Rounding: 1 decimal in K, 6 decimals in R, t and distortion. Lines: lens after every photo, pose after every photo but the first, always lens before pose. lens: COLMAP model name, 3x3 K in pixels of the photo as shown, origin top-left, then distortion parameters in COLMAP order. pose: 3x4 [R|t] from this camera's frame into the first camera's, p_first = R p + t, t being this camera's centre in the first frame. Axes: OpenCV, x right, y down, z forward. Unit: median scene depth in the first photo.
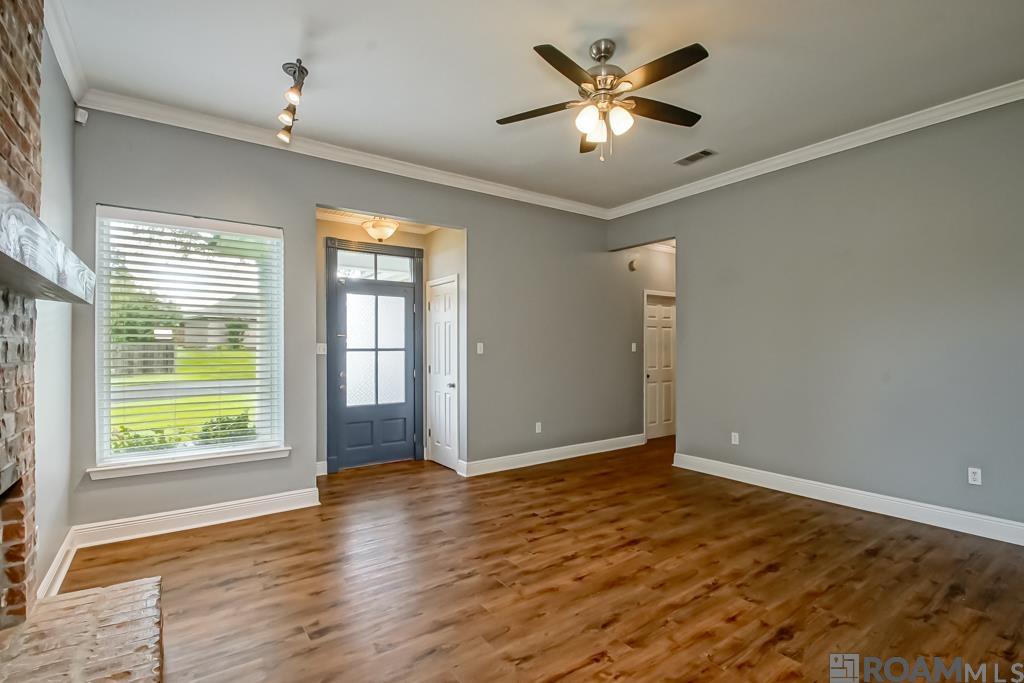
lens RADIAL K [[470.8, 0, 495.4], [0, 470.8, 355.0], [0, 0, 1]] dist [0.019780, -0.016382]
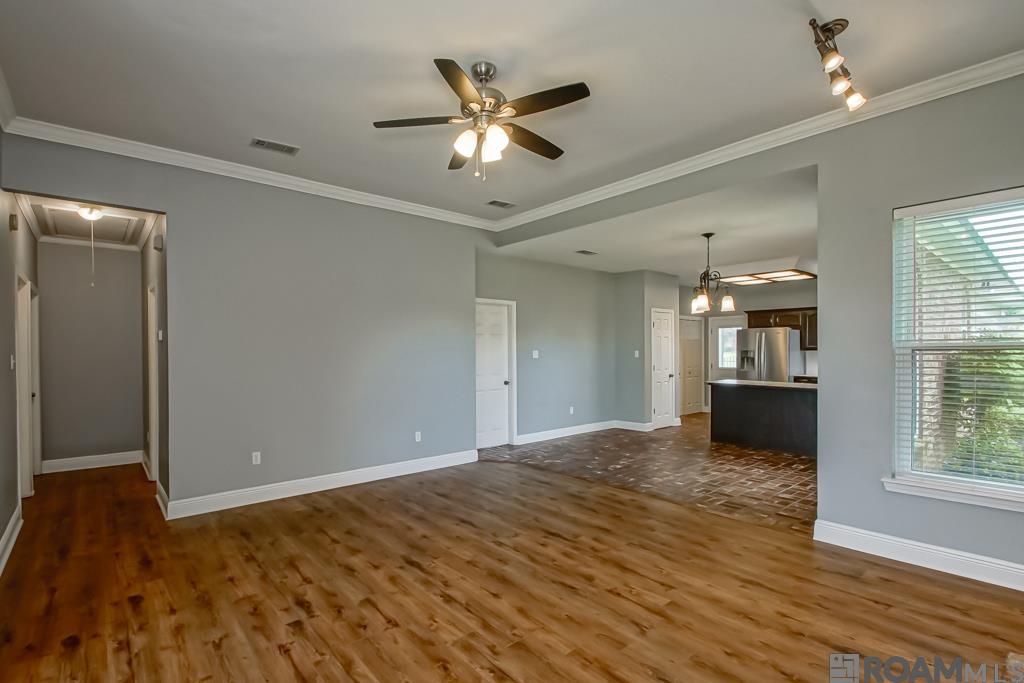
lens RADIAL K [[470.8, 0, 495.4], [0, 470.8, 355.0], [0, 0, 1]] dist [0.019780, -0.016382]
pose [[-0.091590, -0.000814, 0.995796, -0.689323], [0.017725, 0.999840, 0.002447, -0.029450], [-0.995639, 0.017875, -0.091561, 0.918365]]
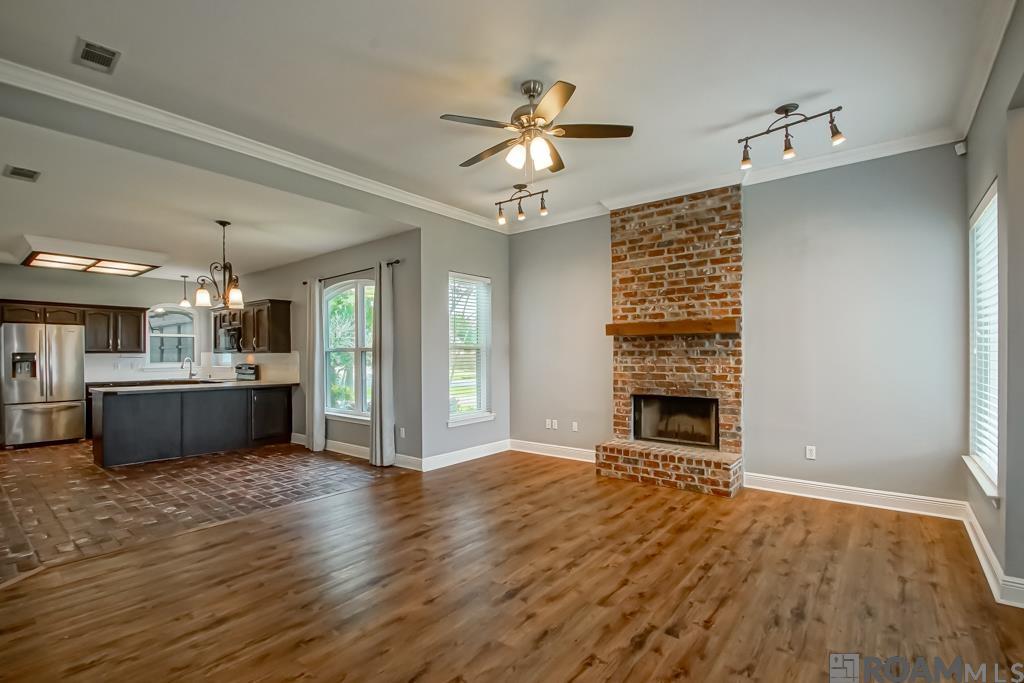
lens RADIAL K [[470.8, 0, 495.4], [0, 470.8, 355.0], [0, 0, 1]] dist [0.019780, -0.016382]
pose [[-0.963360, 0.010115, -0.268021, 0.534316], [0.007034, 0.999898, 0.012456, -0.024288], [0.268119, 0.010114, -0.963333, 1.778880]]
